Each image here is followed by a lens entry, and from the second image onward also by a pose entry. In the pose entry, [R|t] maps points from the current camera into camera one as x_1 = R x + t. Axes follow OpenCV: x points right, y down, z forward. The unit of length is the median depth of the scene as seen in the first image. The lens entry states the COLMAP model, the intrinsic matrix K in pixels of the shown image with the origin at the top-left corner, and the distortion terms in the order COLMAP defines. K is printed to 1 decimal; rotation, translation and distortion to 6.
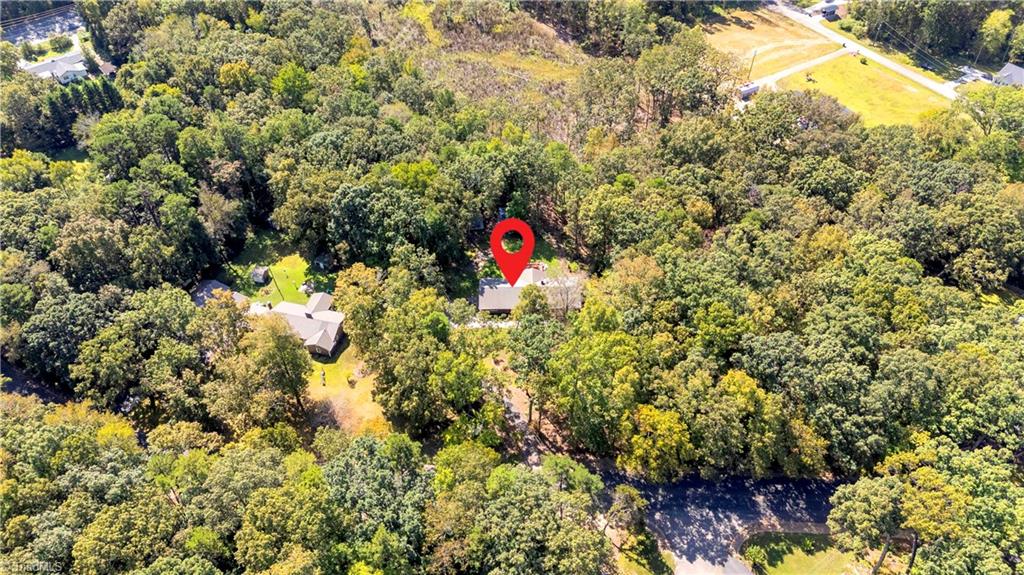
lens RADIAL K [[764.7, 0, 512.0], [0, 764.7, 287.5], [0, 0, 1]] dist [0.007734, 0.004270]
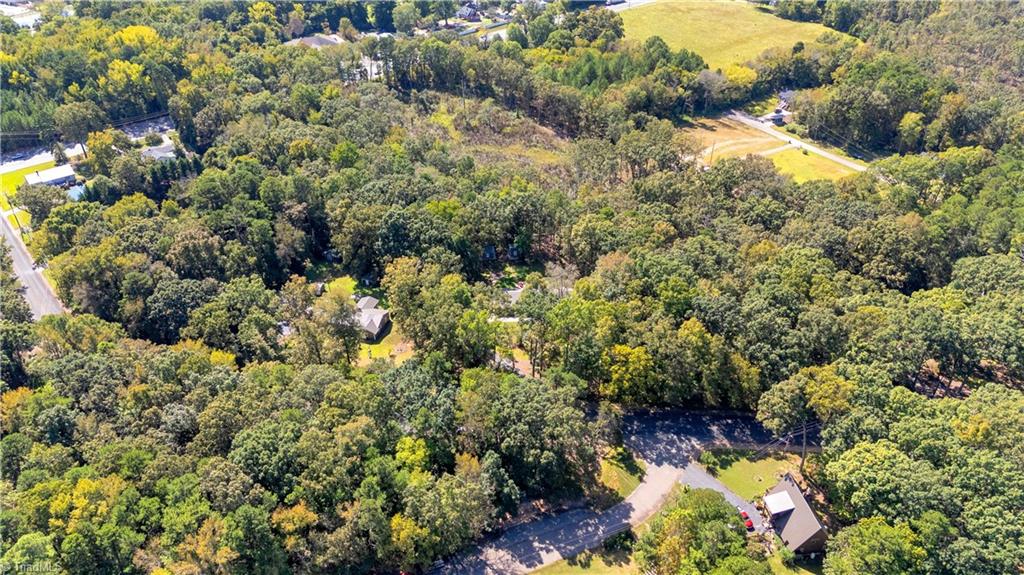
lens RADIAL K [[764.7, 0, 512.0], [0, 764.7, 287.5], [0, 0, 1]] dist [0.007734, 0.004270]
pose [[0.999973, 0.001336, -0.007229, -0.002467], [-0.002765, 0.979490, -0.201472, 0.250484], [0.006811, 0.201486, 0.979468, -0.243348]]
